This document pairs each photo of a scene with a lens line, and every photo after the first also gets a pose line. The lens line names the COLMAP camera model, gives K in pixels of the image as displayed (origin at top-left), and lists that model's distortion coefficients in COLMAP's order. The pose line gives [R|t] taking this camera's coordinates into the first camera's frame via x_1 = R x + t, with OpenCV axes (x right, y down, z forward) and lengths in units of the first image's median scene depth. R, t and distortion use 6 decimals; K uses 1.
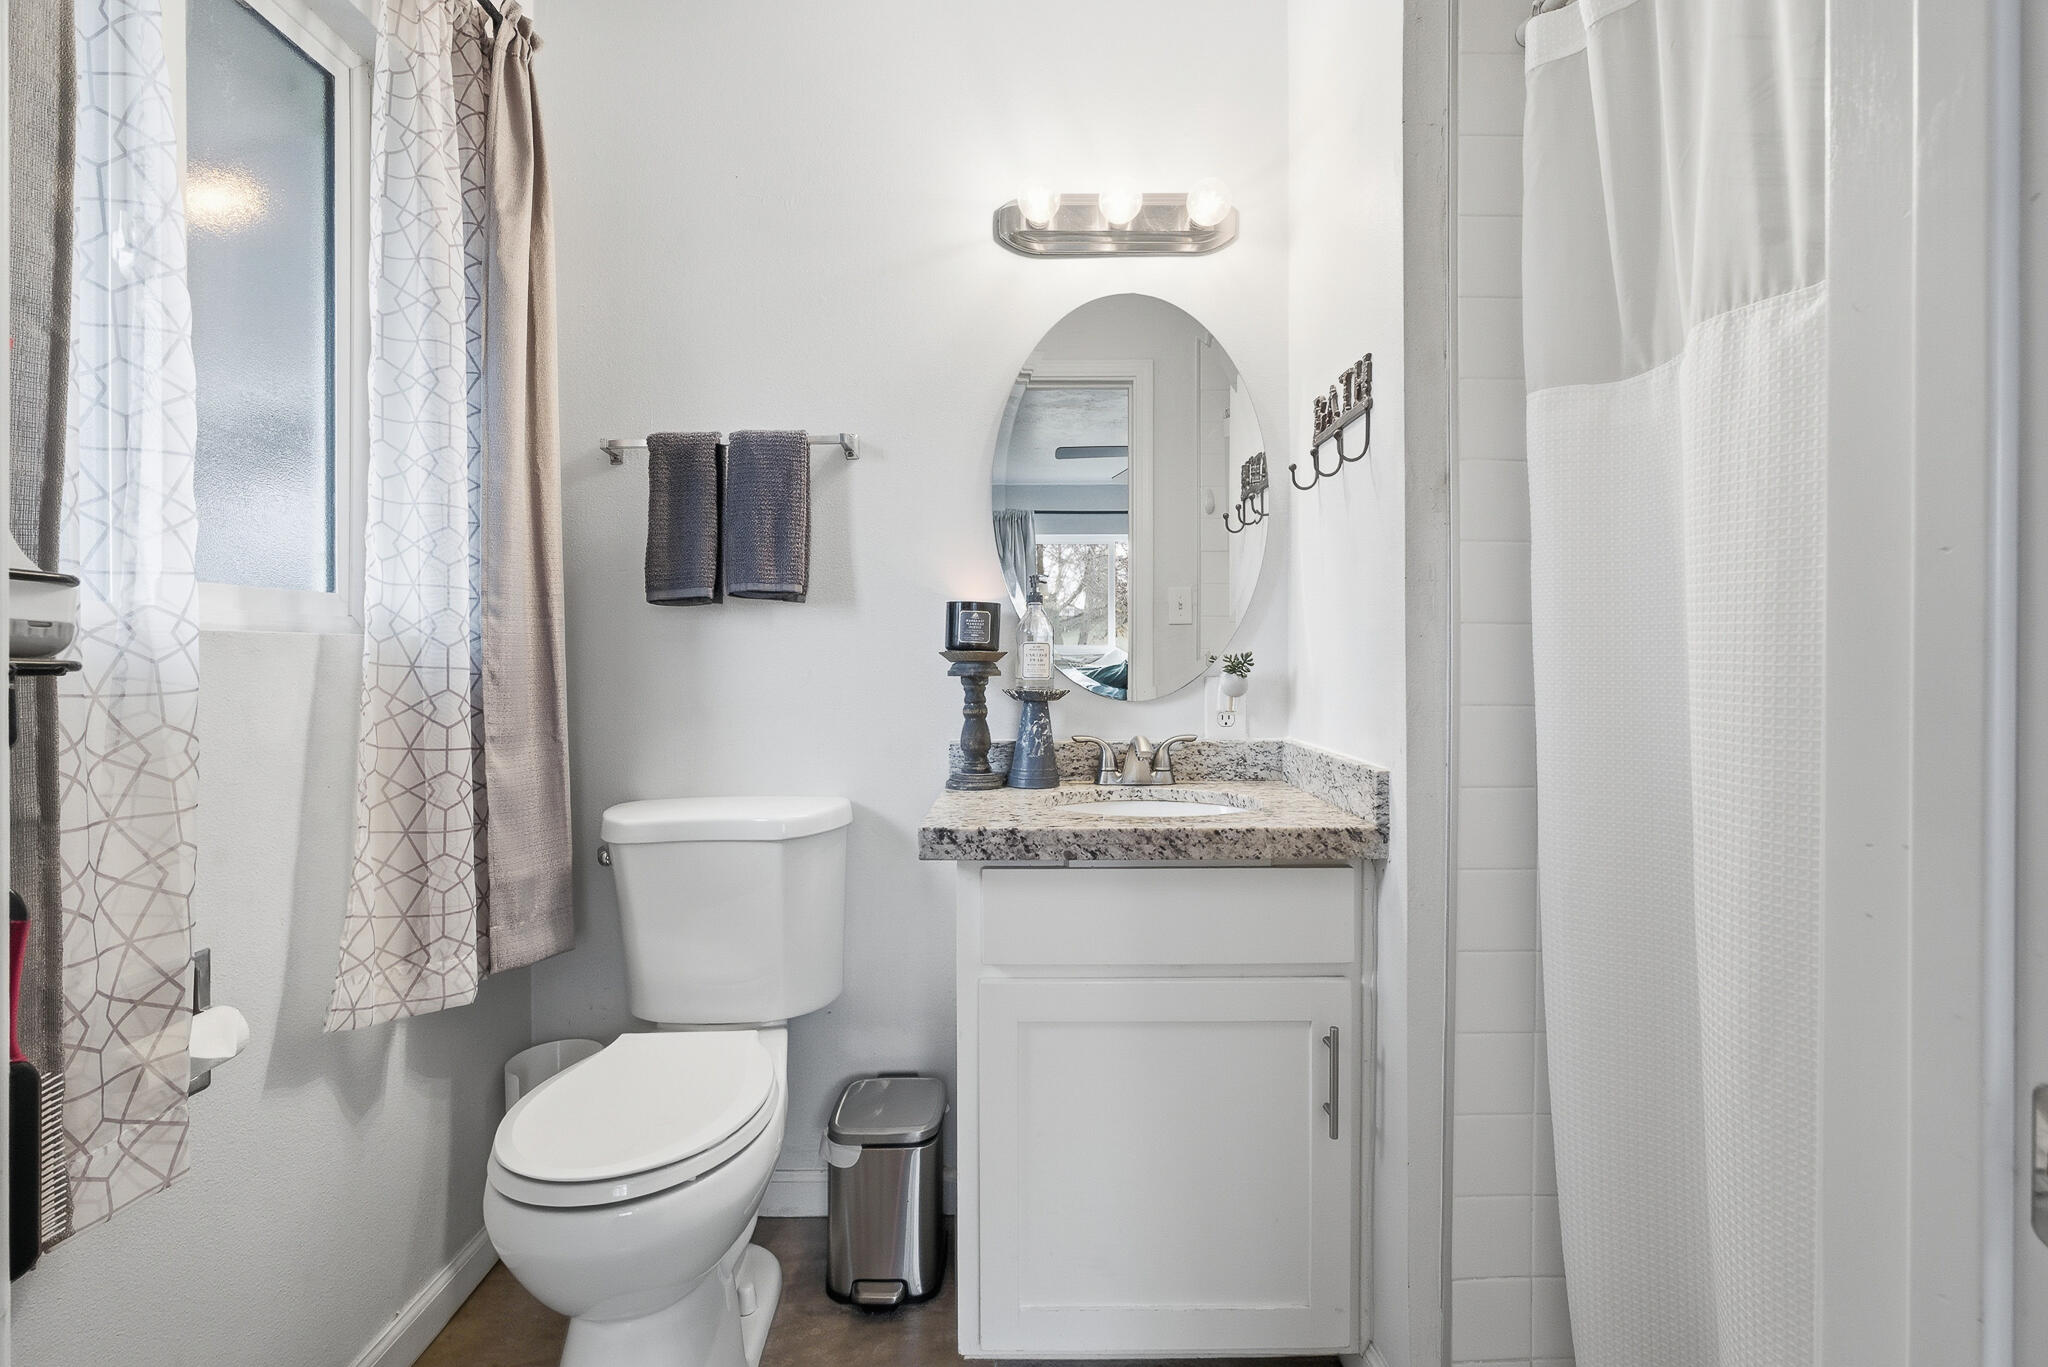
lens RADIAL K [[876.4, 0, 1006.5], [0, 876.4, 681.1], [0, 0, 1]] dist [-0.003974, -0.000173]
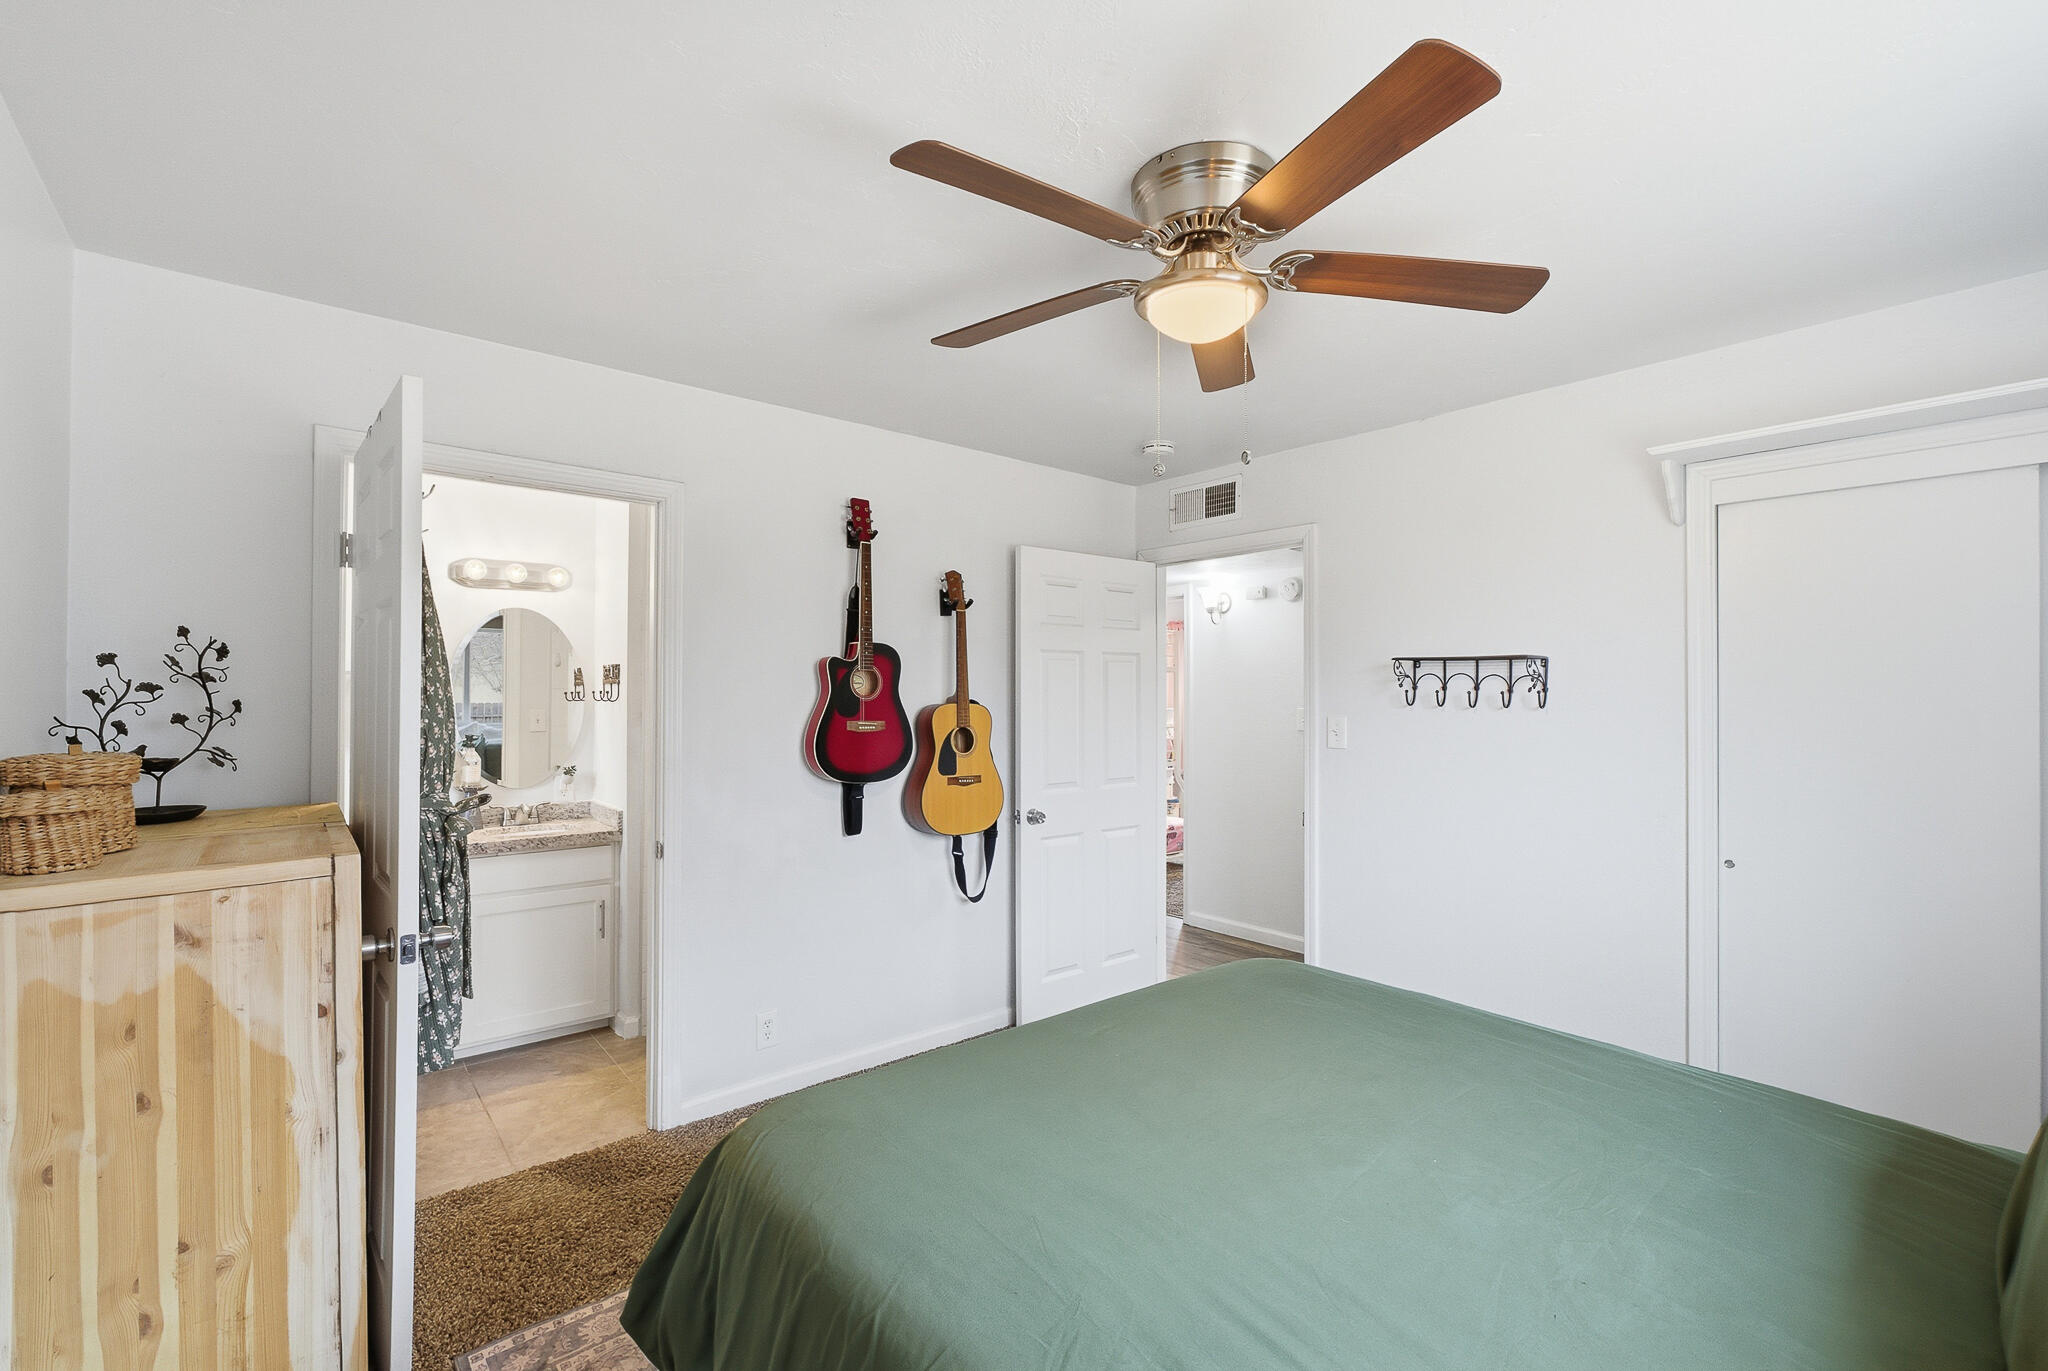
lens RADIAL K [[876.4, 0, 1006.5], [0, 876.4, 683.1], [0, 0, 1]] dist [-0.003974, -0.000173]
pose [[0.763772, 0.013155, 0.645352, -0.382567], [0.016273, 0.999082, -0.039624, -0.147792], [-0.645281, 0.040766, 0.762857, -1.655920]]
